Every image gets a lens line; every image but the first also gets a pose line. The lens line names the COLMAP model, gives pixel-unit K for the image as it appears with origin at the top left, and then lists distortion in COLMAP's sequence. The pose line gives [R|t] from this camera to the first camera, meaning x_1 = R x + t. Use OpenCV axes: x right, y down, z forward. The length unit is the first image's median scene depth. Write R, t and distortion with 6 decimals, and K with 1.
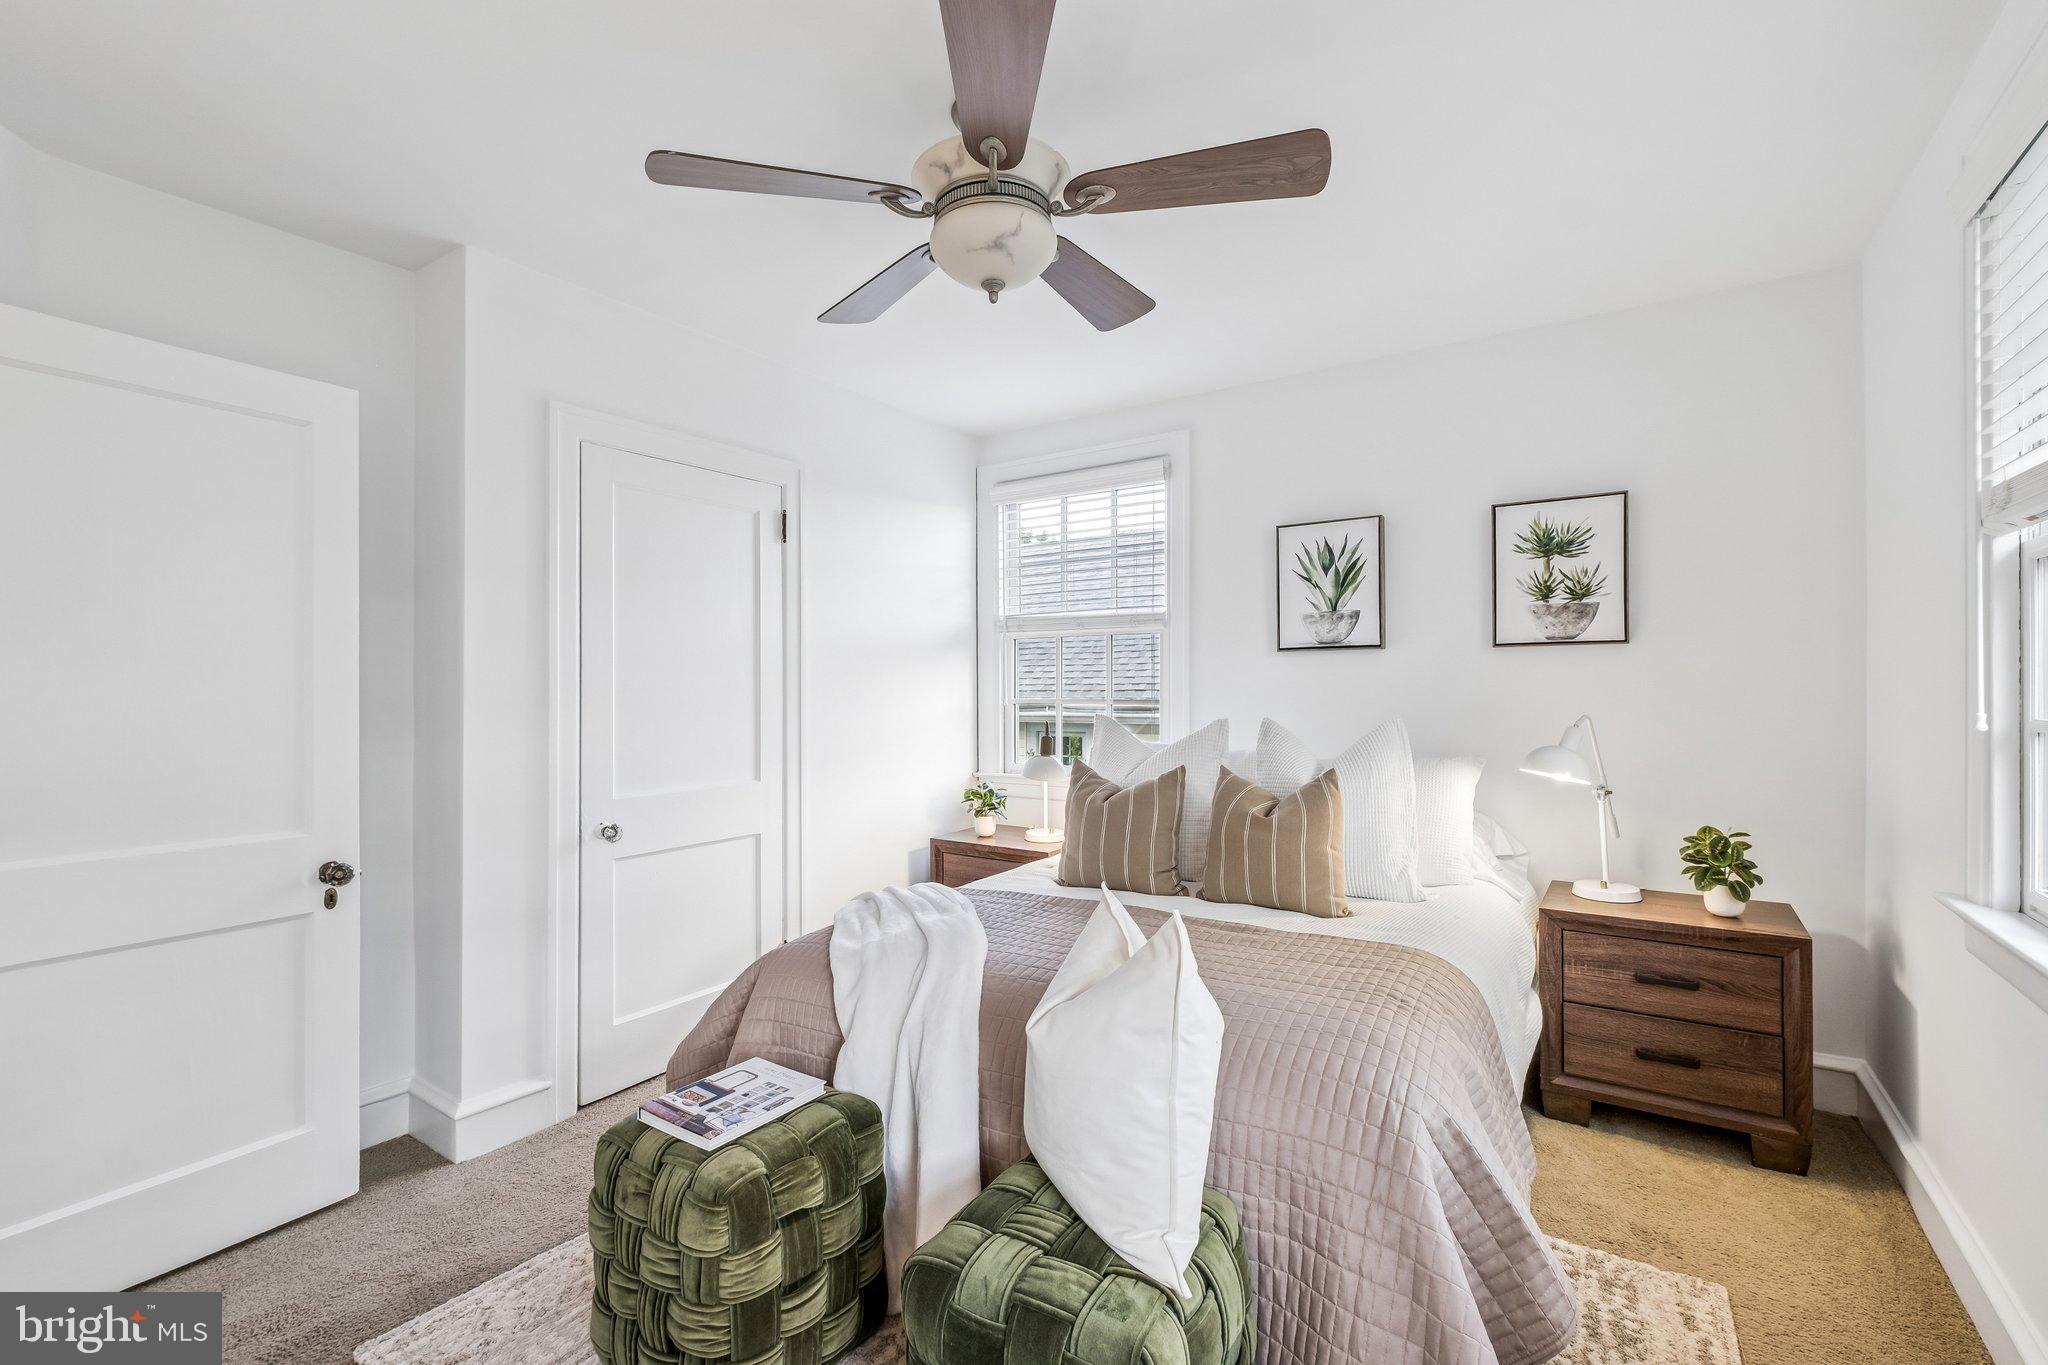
lens RADIAL K [[903.5, 0, 1019.5], [0, 903.5, 674.7], [0, 0, 1]] dist [-0.003364, 0.000708]
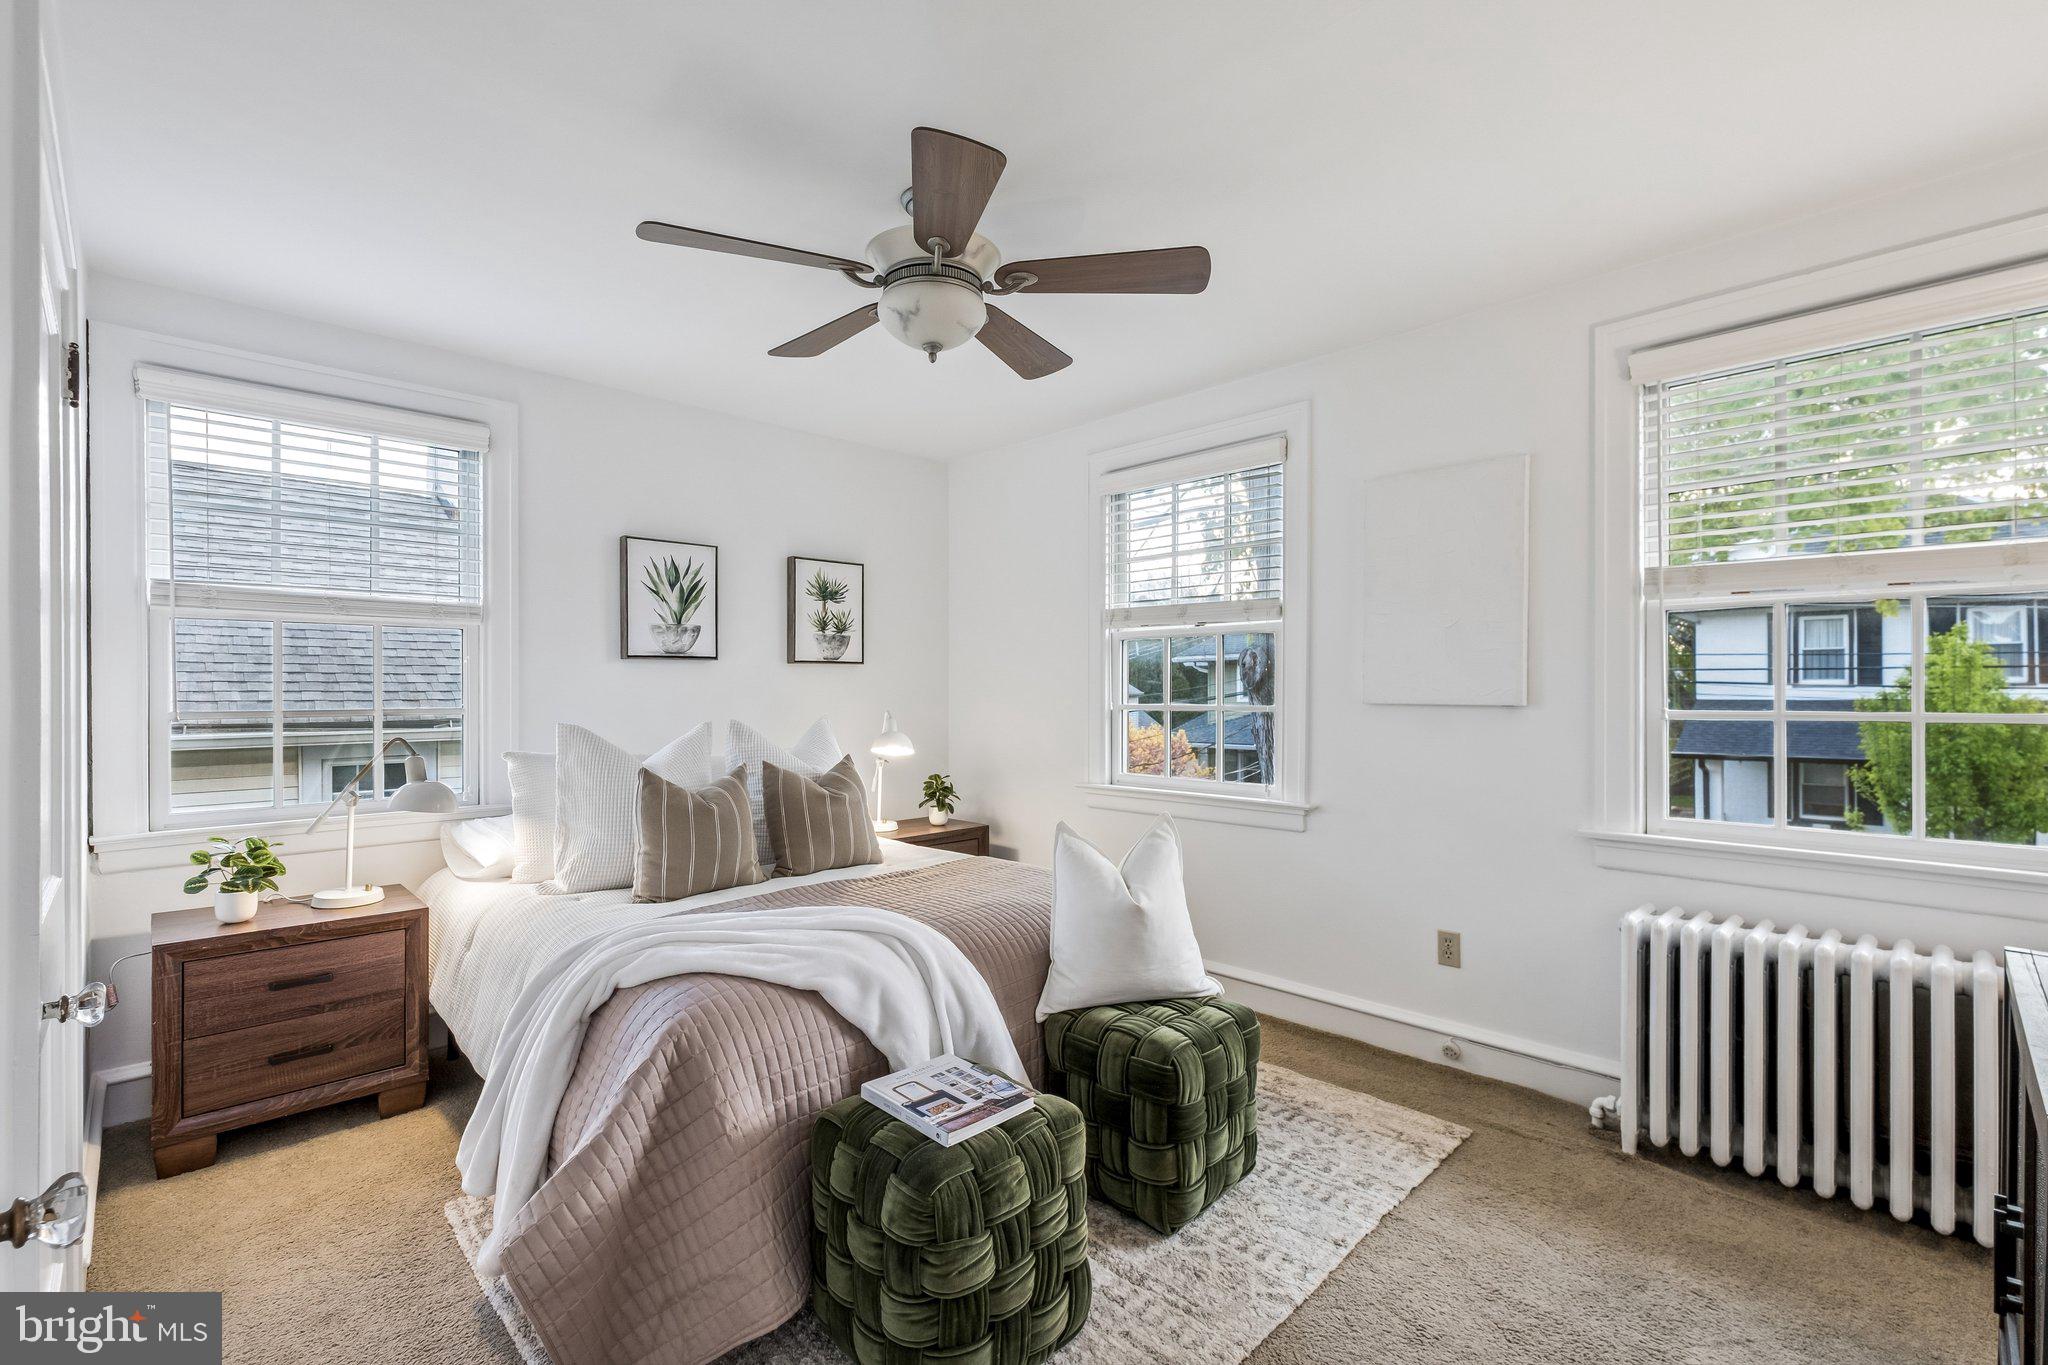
lens RADIAL K [[903.5, 0, 1023.8], [0, 903.5, 693.8], [0, 0, 1]] dist [-0.003364, 0.000708]
pose [[0.186481, 0.004337, 0.982449, -0.677575], [-0.003514, 0.999987, -0.003747, 0.017715], [-0.982452, -0.002753, 0.186493, 0.389599]]
